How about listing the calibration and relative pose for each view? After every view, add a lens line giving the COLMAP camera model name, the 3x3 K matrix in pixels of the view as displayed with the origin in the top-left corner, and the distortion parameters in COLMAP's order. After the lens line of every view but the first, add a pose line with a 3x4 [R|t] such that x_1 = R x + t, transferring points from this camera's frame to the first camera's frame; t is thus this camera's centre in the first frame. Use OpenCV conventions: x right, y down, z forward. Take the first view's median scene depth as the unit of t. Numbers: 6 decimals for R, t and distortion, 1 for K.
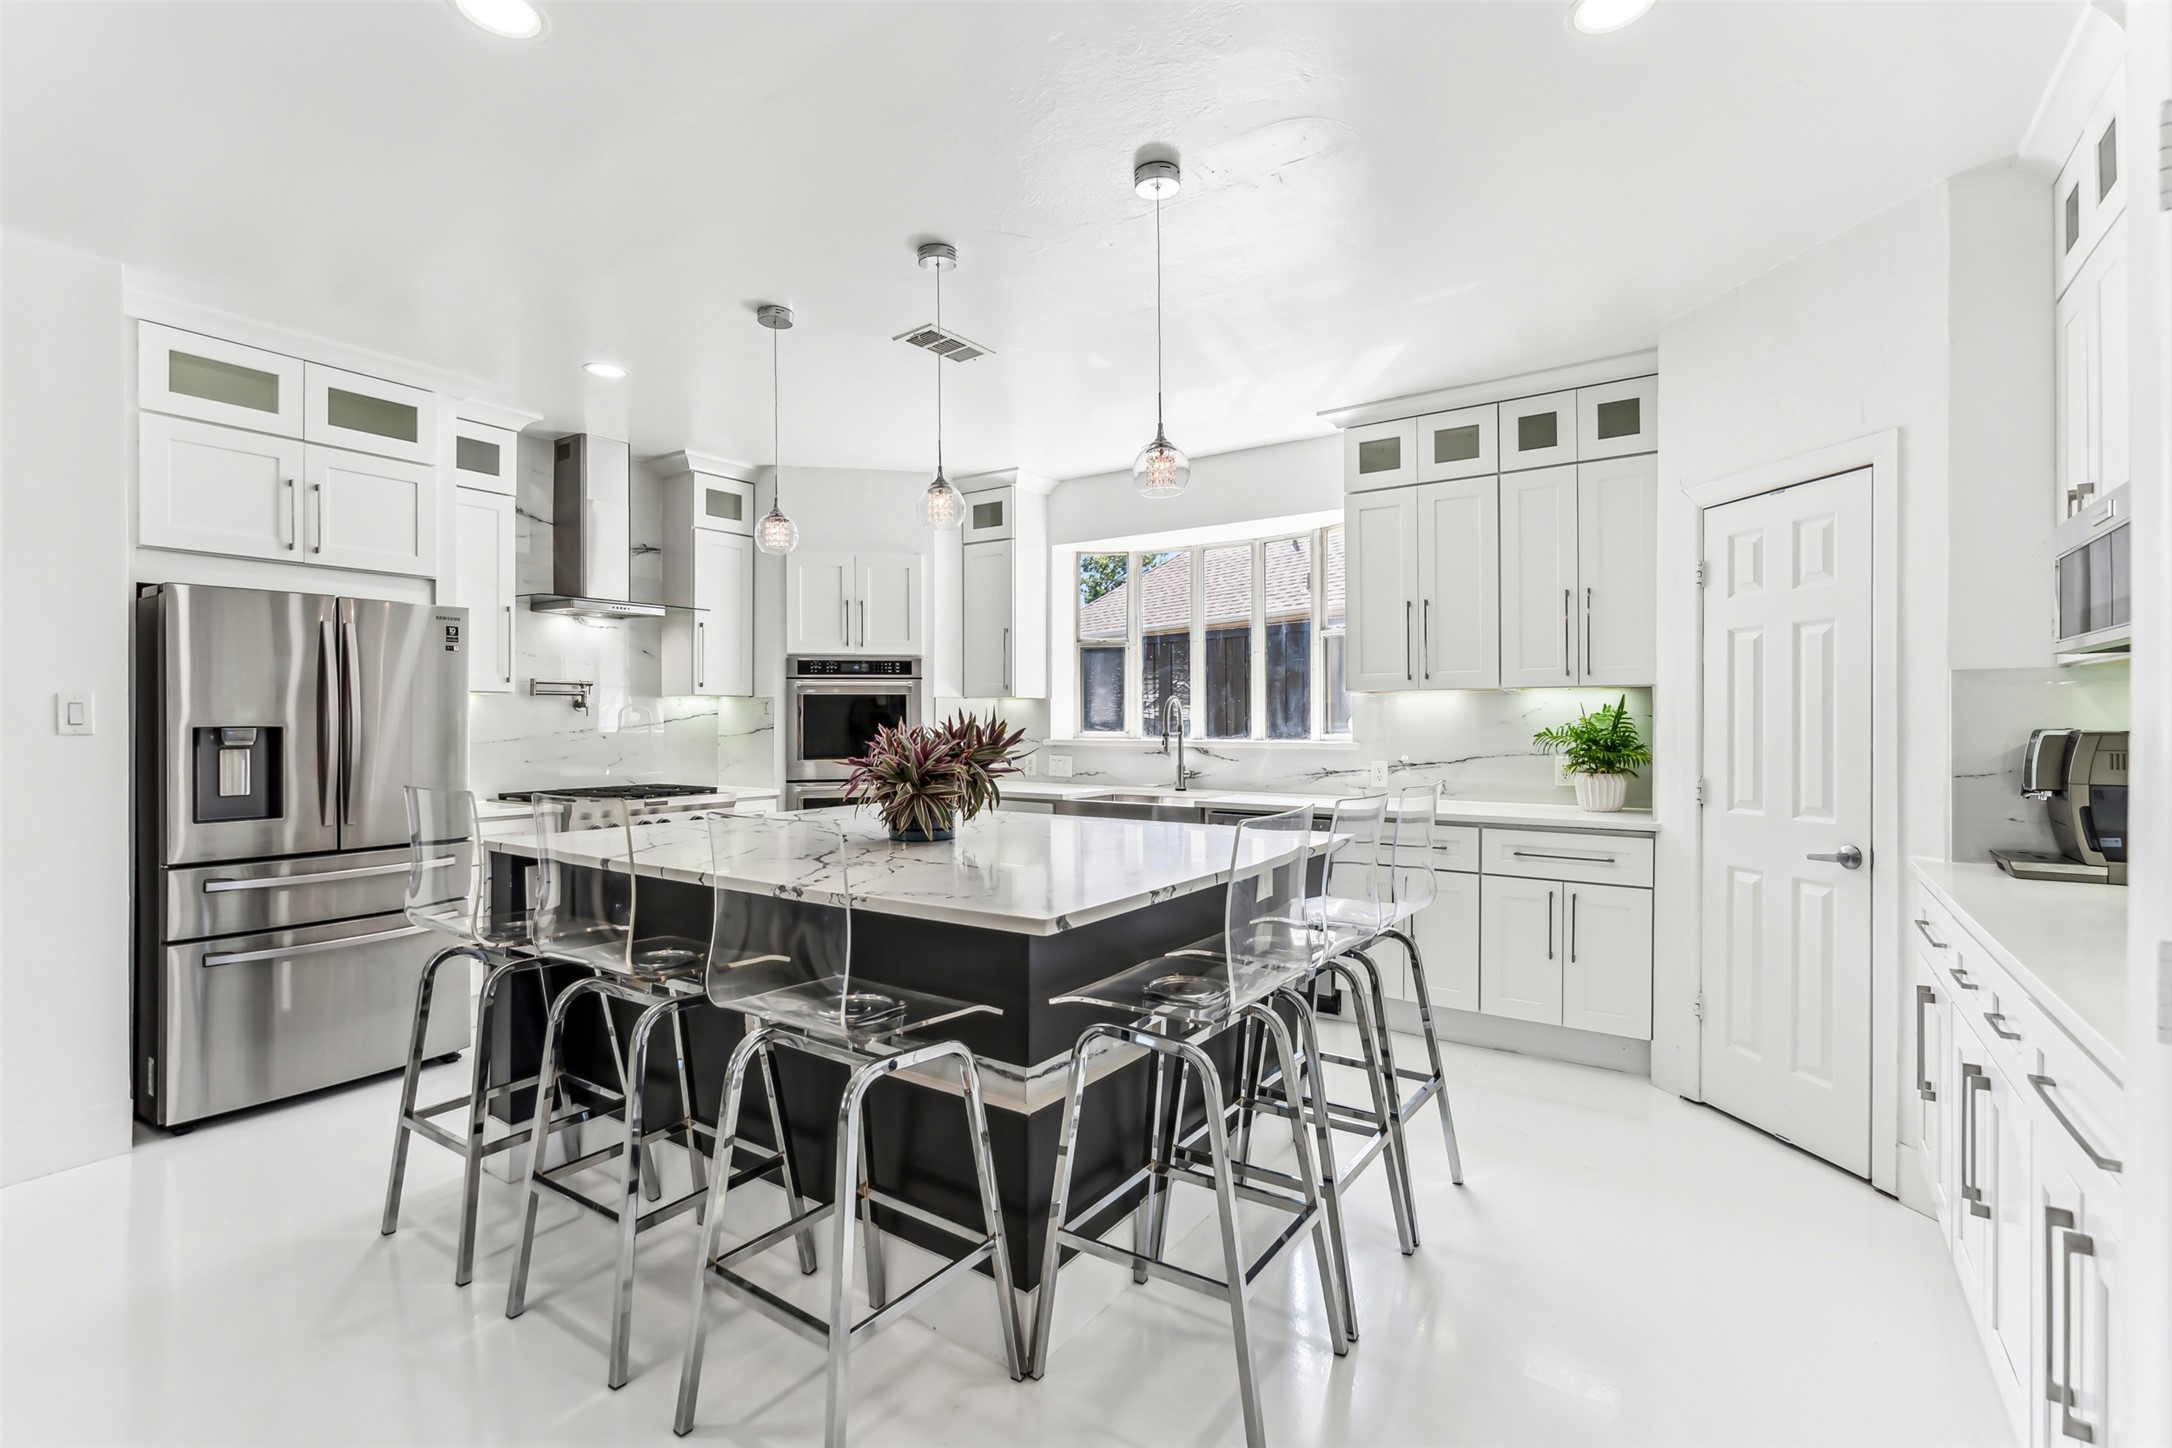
lens RADIAL K [[989.9, 0, 1081.7], [0, 989.9, 725.4], [0, 0, 1]] dist [-0.016076, 0.006200]
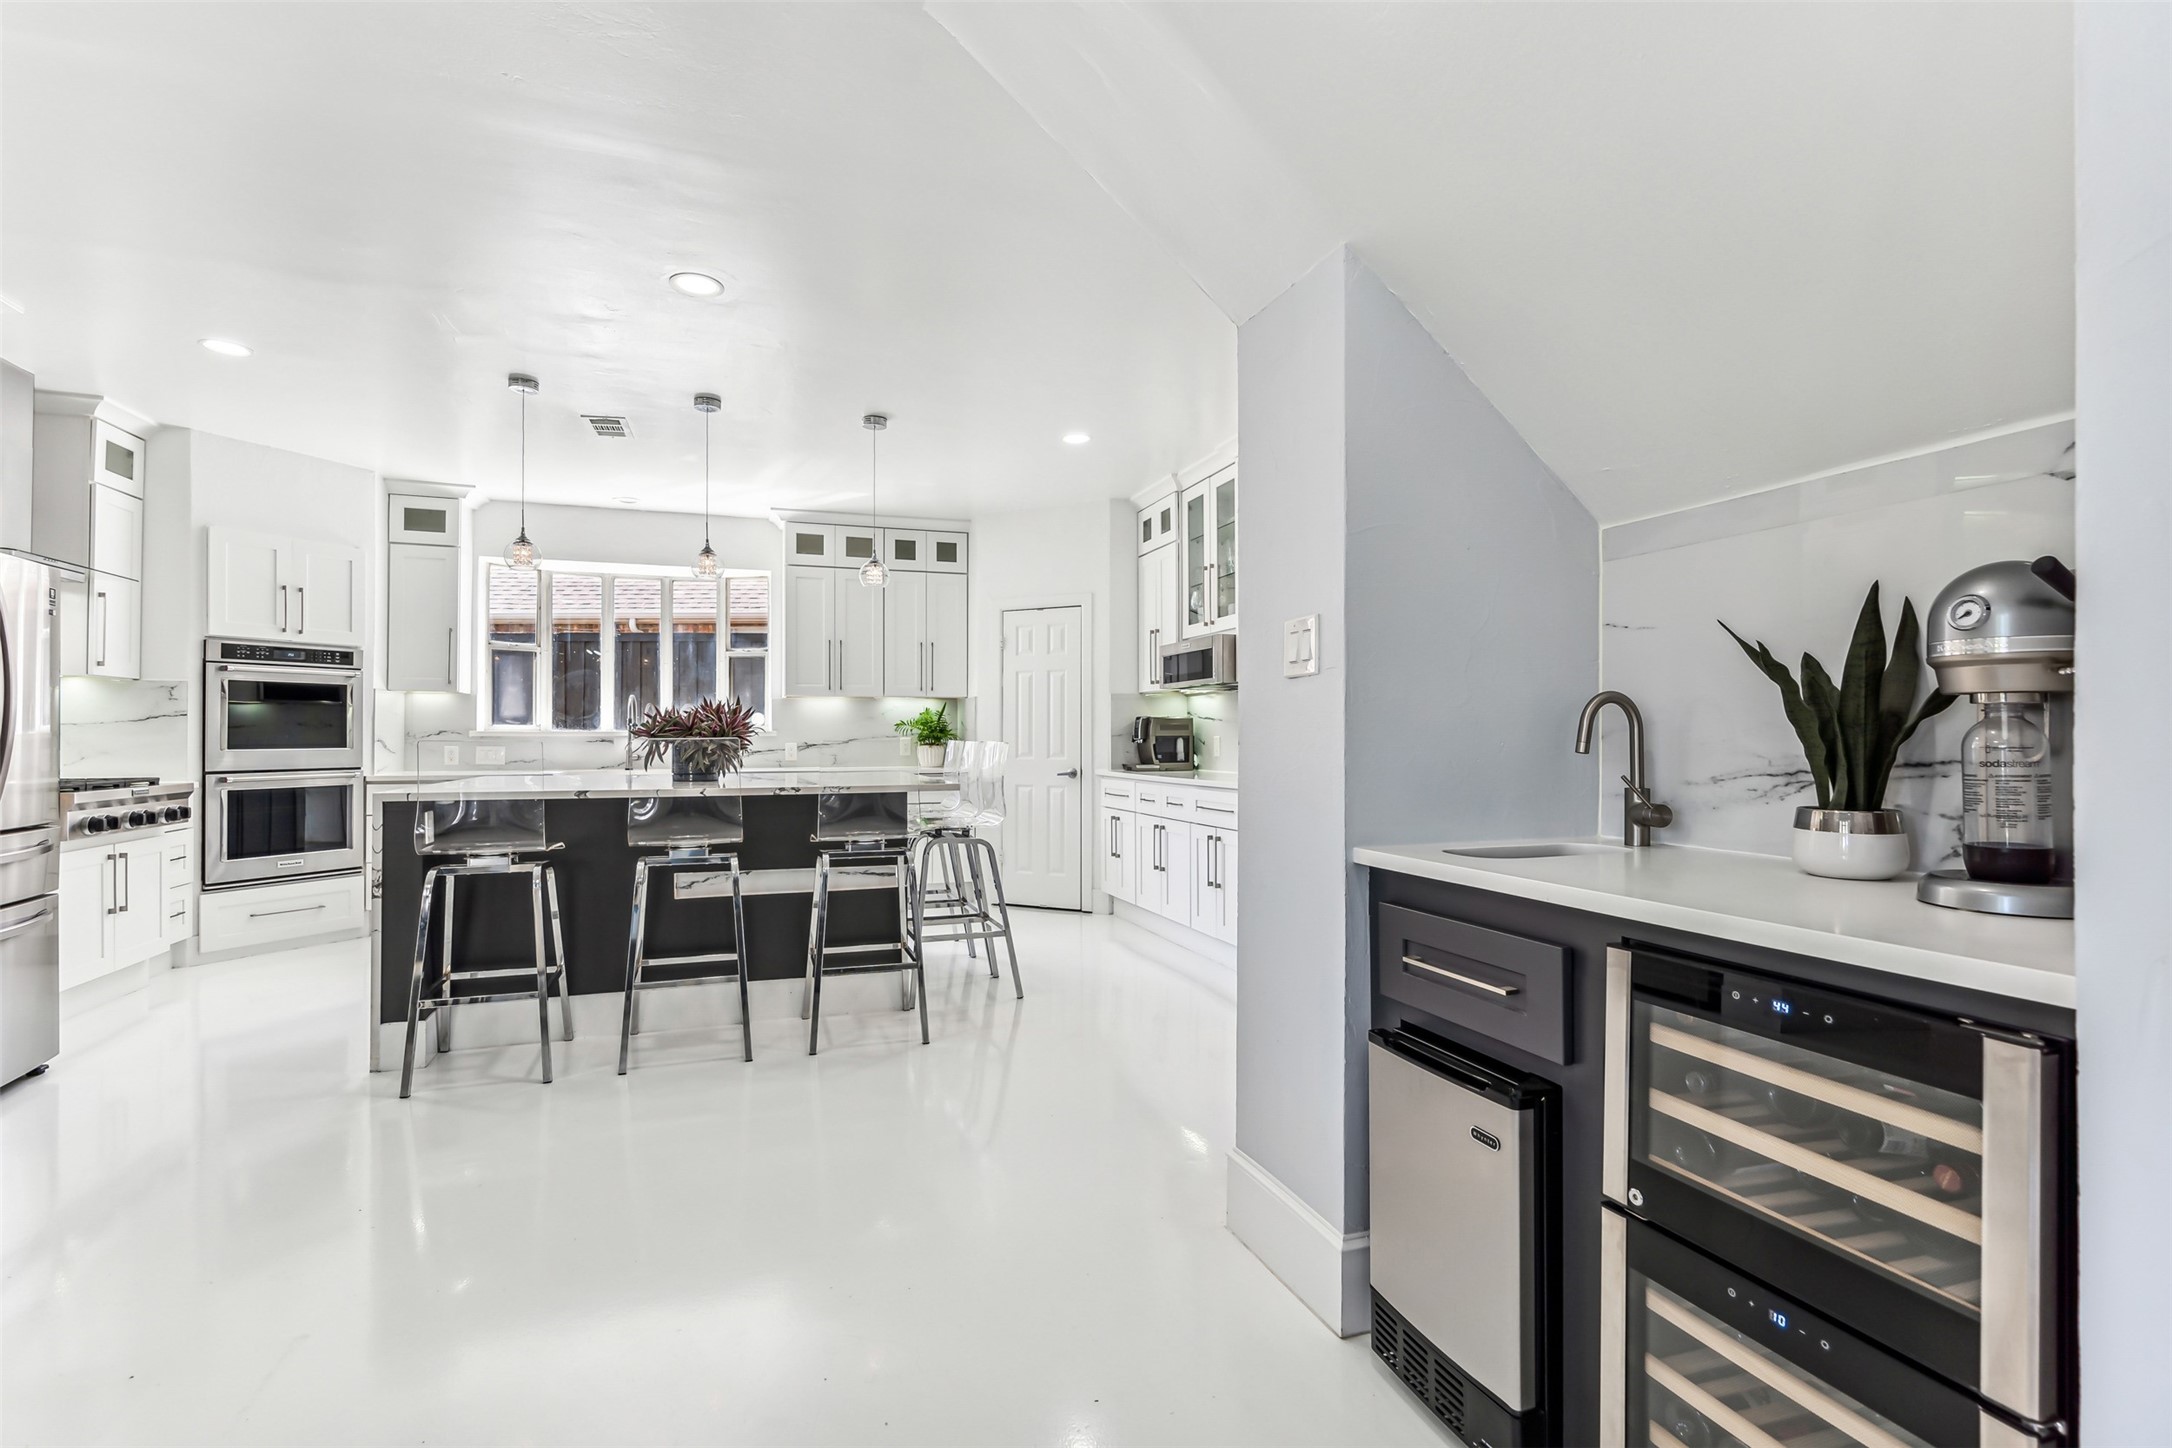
lens RADIAL K [[989.9, 0, 1090.2], [0, 989.9, 725.5], [0, 0, 1]] dist [-0.016076, 0.006200]
pose [[0.584882, 0.010342, 0.811053, -0.731956], [0.004365, 0.999864, -0.015897, 0.039339], [-0.811107, 0.012838, 0.584757, -0.270166]]
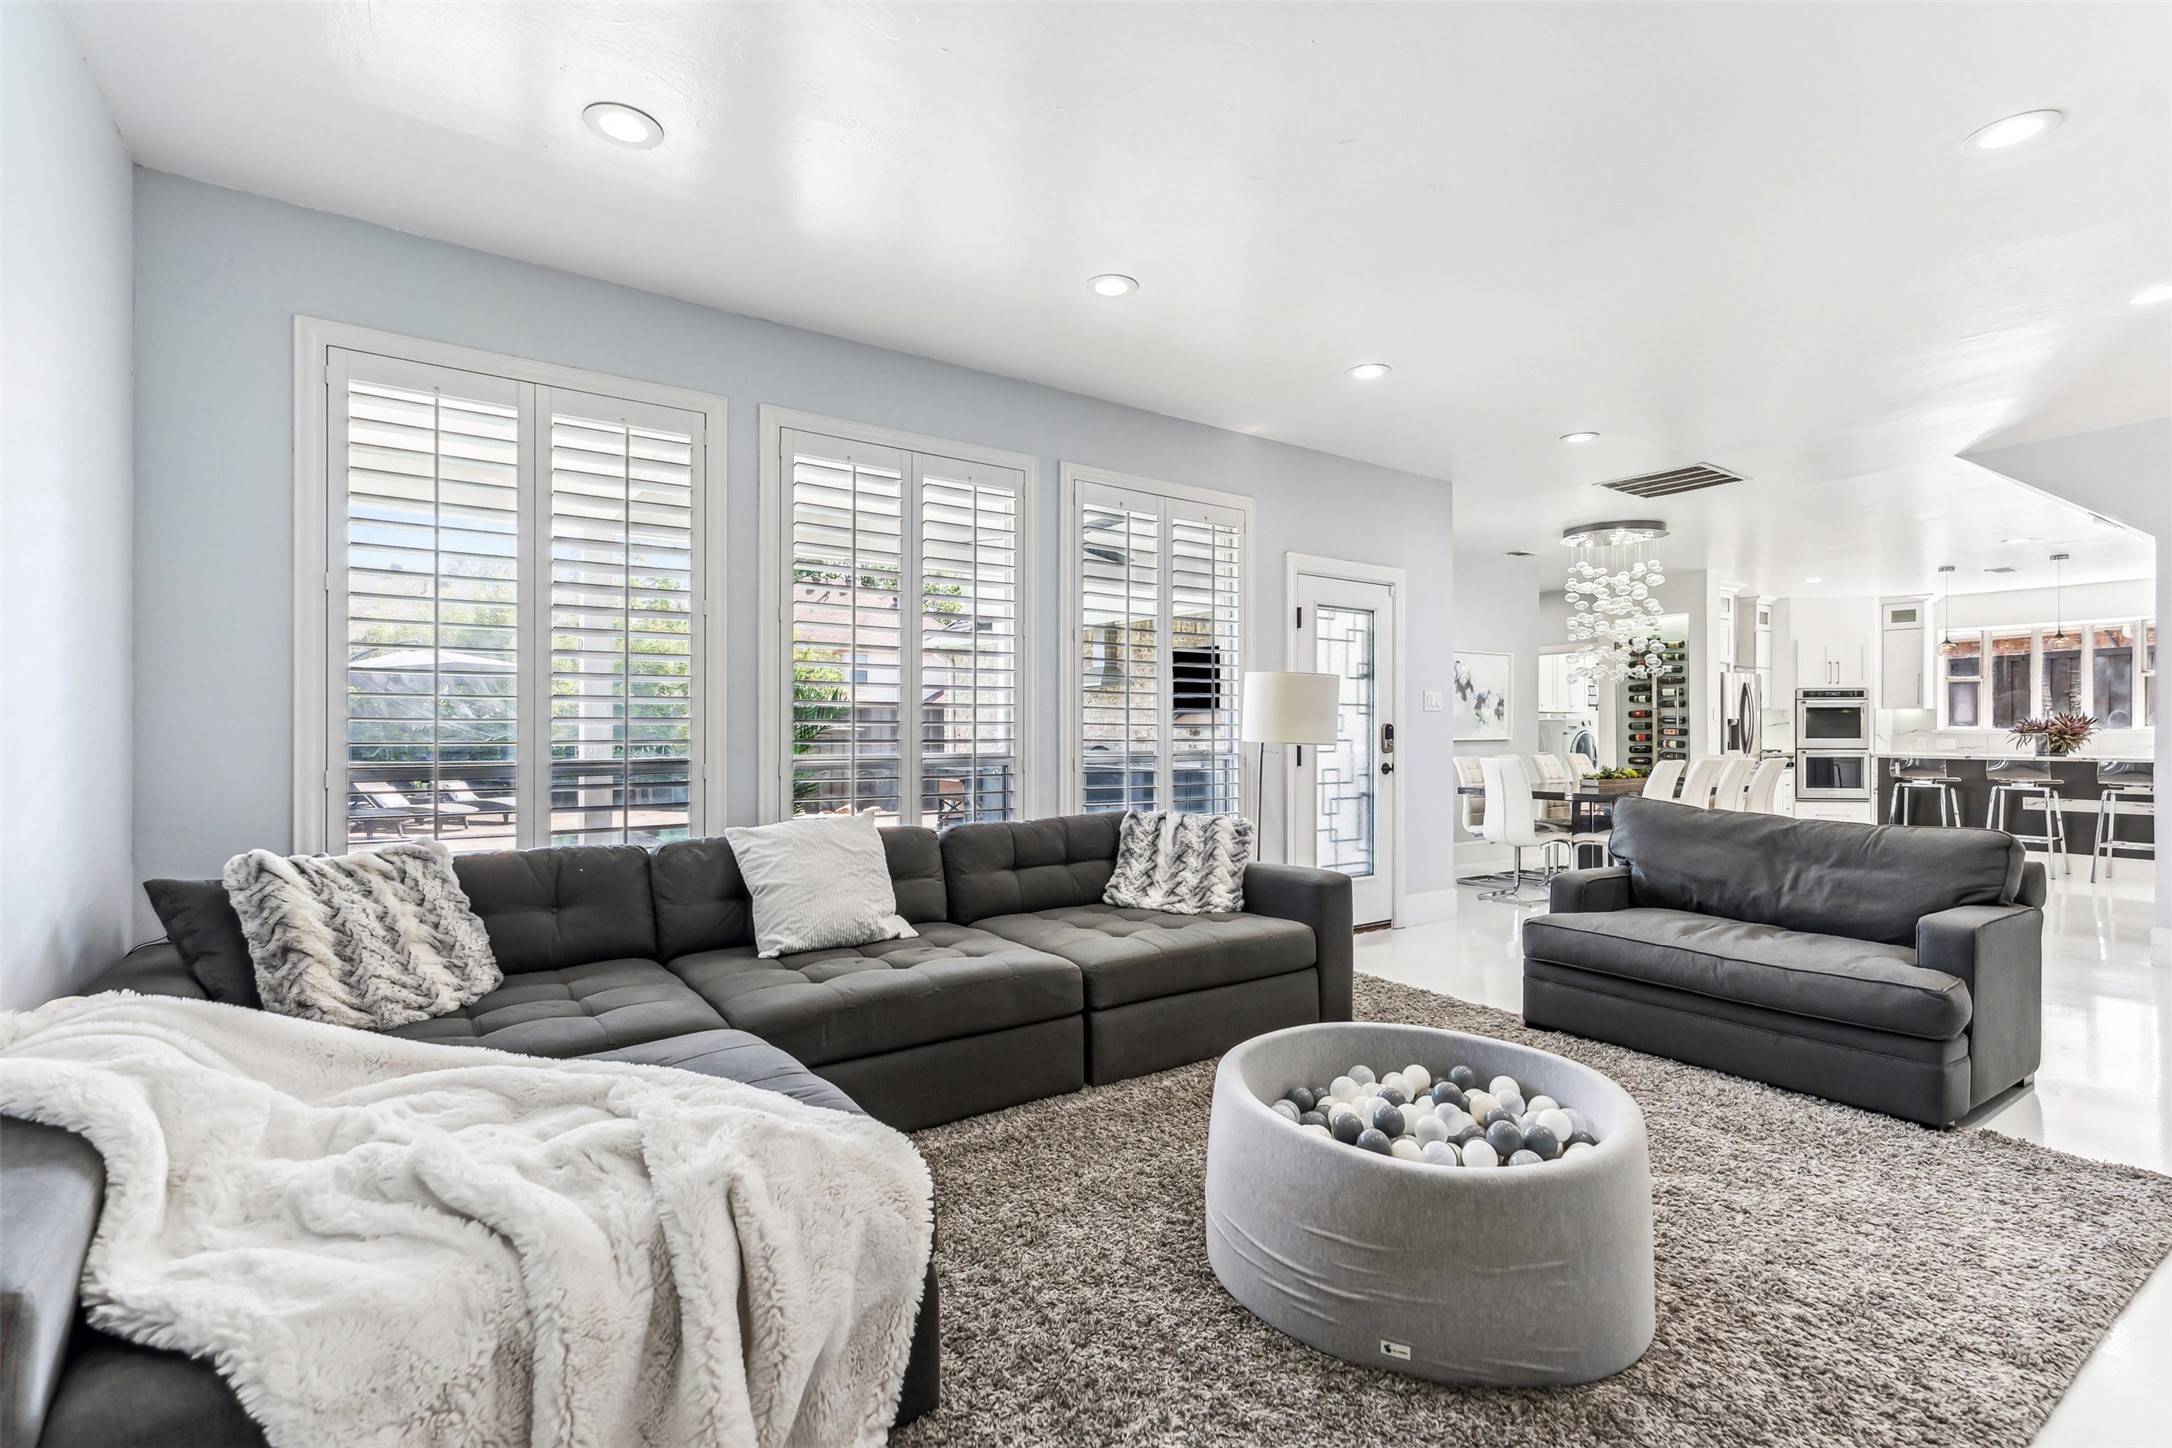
lens RADIAL K [[989.9, 0, 1055.0], [0, 989.9, 733.2], [0, 0, 1]] dist [-0.016076, 0.006200]
pose [[0.928158, 0.006114, -0.372136, -1.286143], [-0.007358, 0.999971, -0.001923, 0.050962], [0.372113, 0.004523, 0.928176, -1.981080]]
